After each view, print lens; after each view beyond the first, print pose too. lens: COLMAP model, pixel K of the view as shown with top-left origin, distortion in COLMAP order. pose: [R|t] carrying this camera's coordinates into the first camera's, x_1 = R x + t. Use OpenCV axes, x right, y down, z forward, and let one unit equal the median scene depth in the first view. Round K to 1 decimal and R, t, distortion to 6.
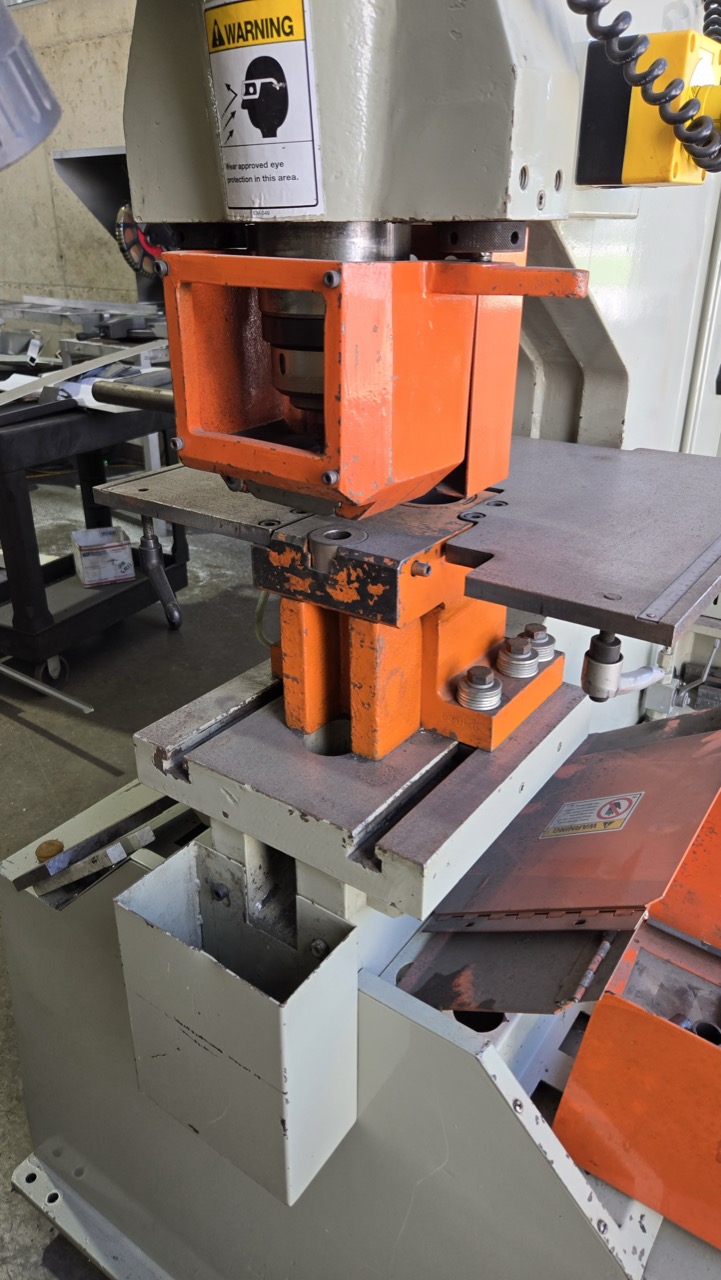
lens RADIAL K [[857.8, 0, 361.1], [0, 857.8, 637.4], [0, 0, 1]] dist [0.047825, -0.000029]
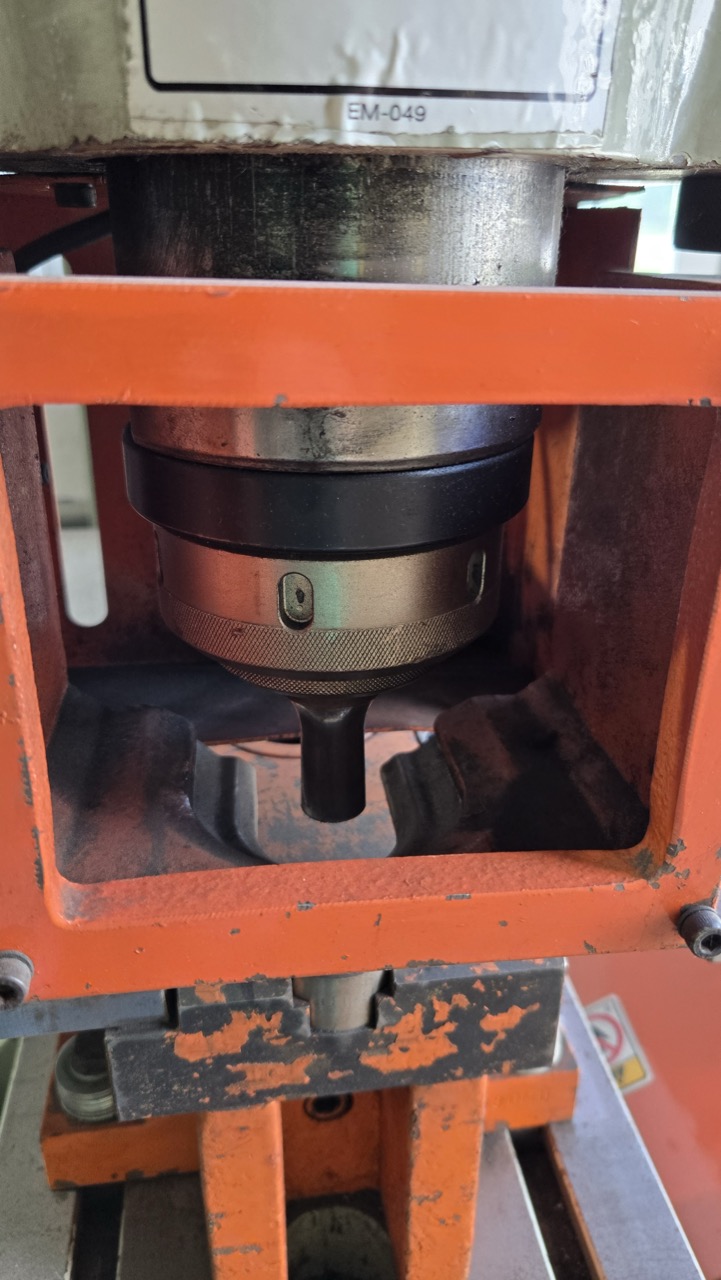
lens RADIAL K [[931.6, 0, 360.6], [0, 931.6, 644.0], [0, 0, 1]] dist [0.005716, 0.002373]
pose [[0.726890, -0.294041, 0.620622, -0.264583], [0.284699, 0.951411, 0.117315, -0.304834], [-0.624962, 0.091415, 0.775284, 0.655042]]
